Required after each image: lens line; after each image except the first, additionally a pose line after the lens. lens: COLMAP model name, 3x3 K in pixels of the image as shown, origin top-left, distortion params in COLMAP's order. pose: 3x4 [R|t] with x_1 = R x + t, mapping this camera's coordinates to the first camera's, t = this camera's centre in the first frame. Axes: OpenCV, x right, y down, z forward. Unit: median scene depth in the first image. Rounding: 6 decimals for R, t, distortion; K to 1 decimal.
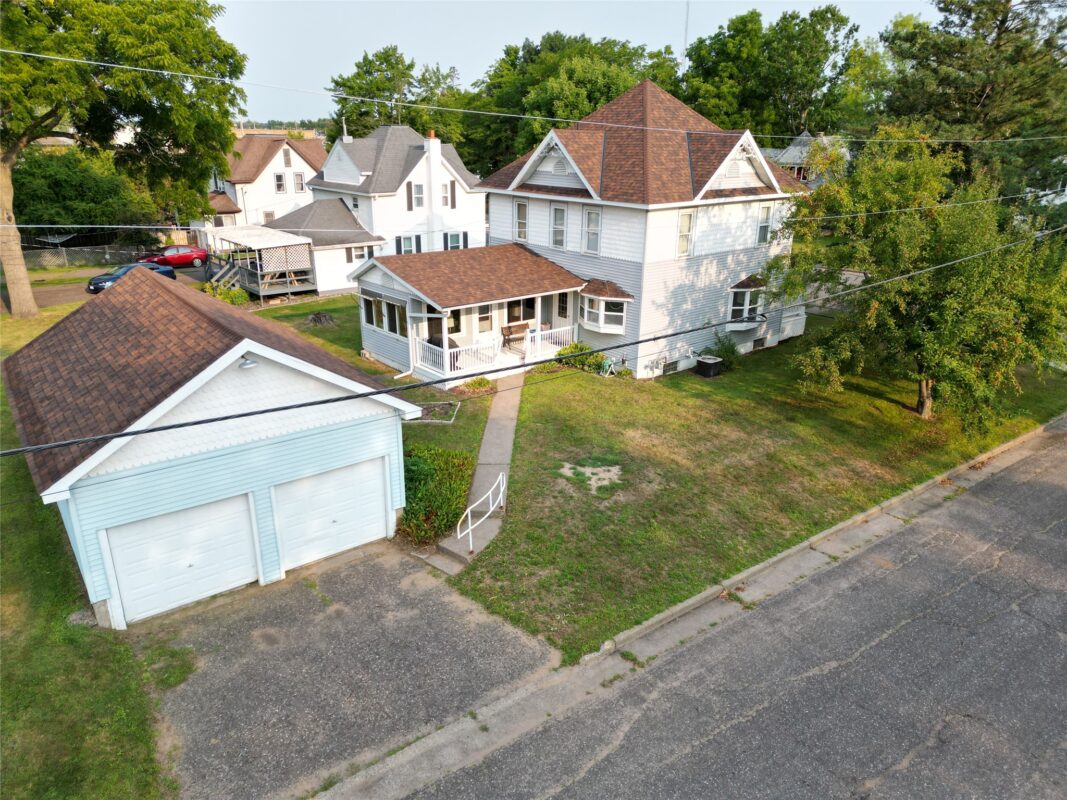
lens RADIAL K [[756.8, 0, 529.4], [0, 756.8, 410.4], [0, 0, 1]] dist [0.086188, -0.078154]
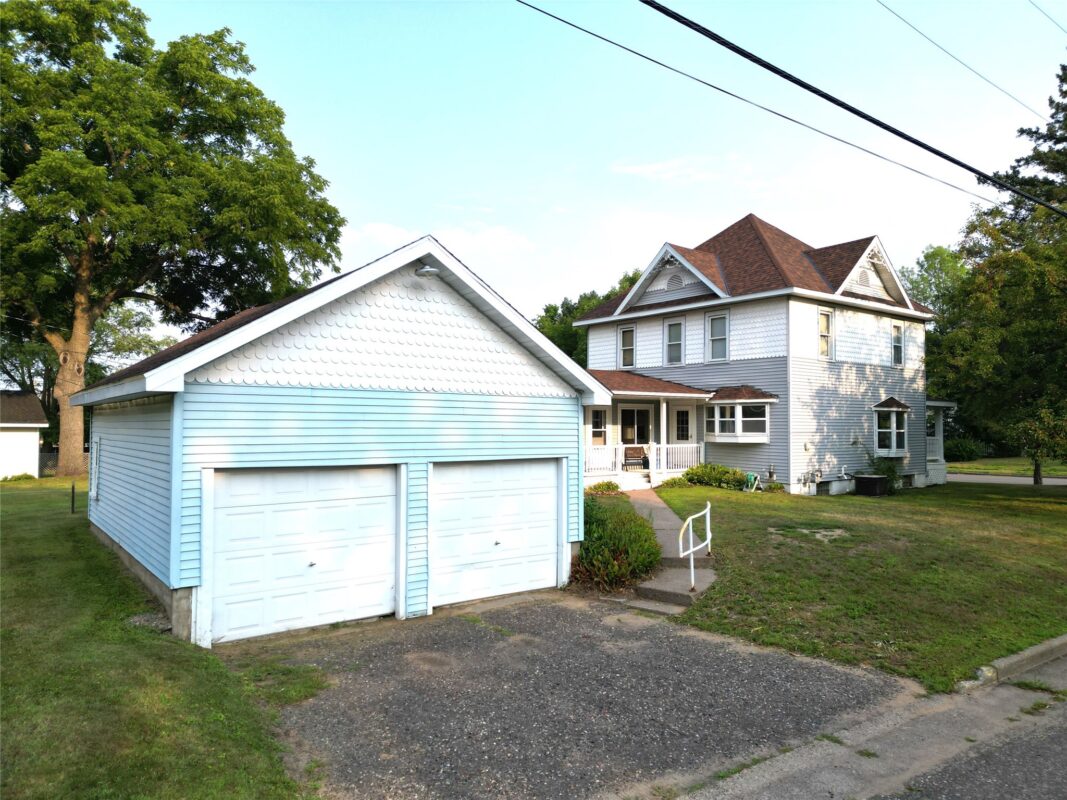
lens RADIAL K [[756.8, 0, 531.1], [0, 756.8, 395.6], [0, 0, 1]] dist [0.086188, -0.078154]
pose [[0.999893, -0.007564, -0.012533, -0.130671], [0.002261, 0.925685, -0.378289, 0.174946], [0.014463, 0.378220, 0.925603, 0.177483]]
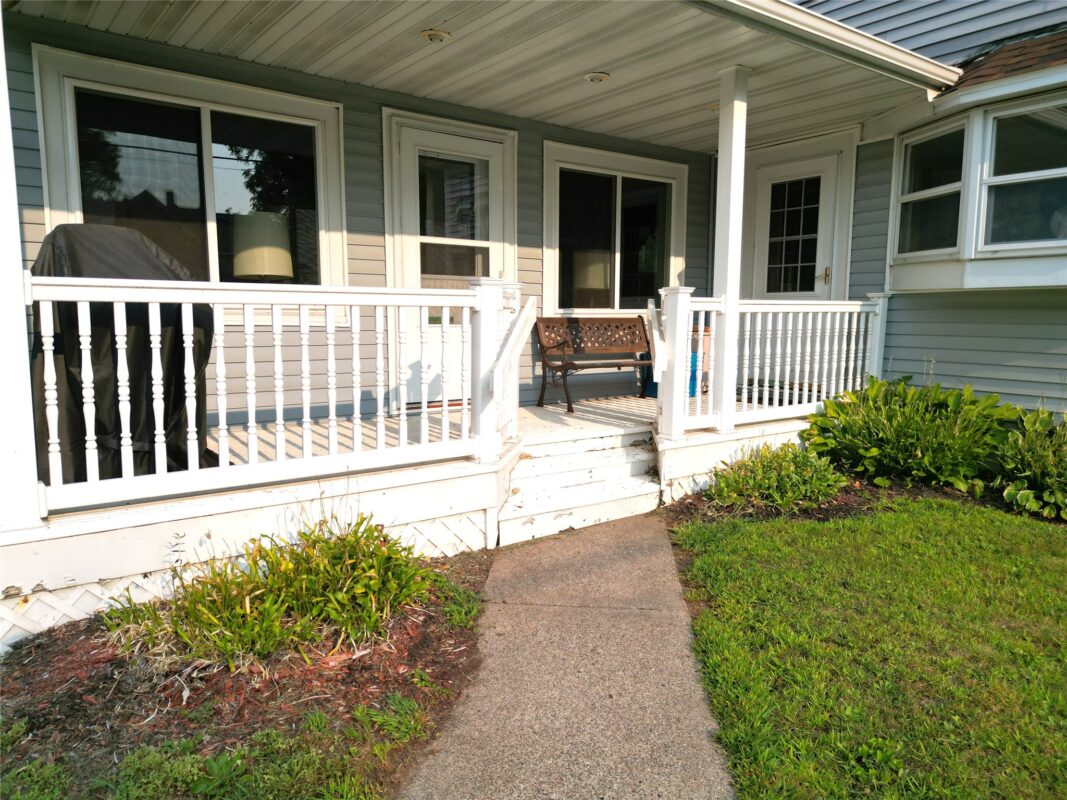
lens RADIAL K [[756.8, 0, 524.5], [0, 756.8, 405.6], [0, 0, 1]] dist [0.086188, -0.078154]
pose [[0.998074, 0.001346, -0.062020, -0.027383], [-0.015225, 0.974504, -0.223854, -0.035148], [0.060137, 0.224367, 0.972647, 0.831211]]
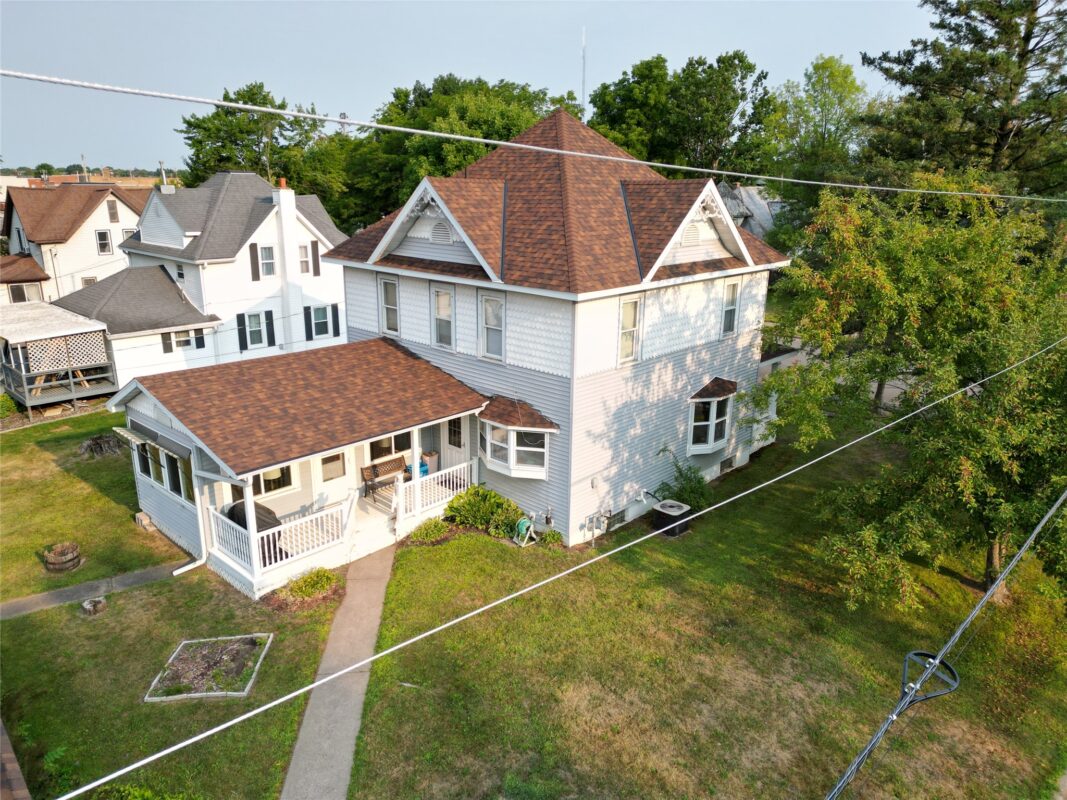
lens RADIAL K [[756.8, 0, 534.4], [0, 756.8, 407.6], [0, 0, 1]] dist [0.086188, -0.078154]
pose [[0.992112, -0.035875, 0.120111, 0.036945], [0.043062, 0.997400, -0.057781, -0.124842], [-0.117726, 0.062497, 0.991078, 0.341770]]
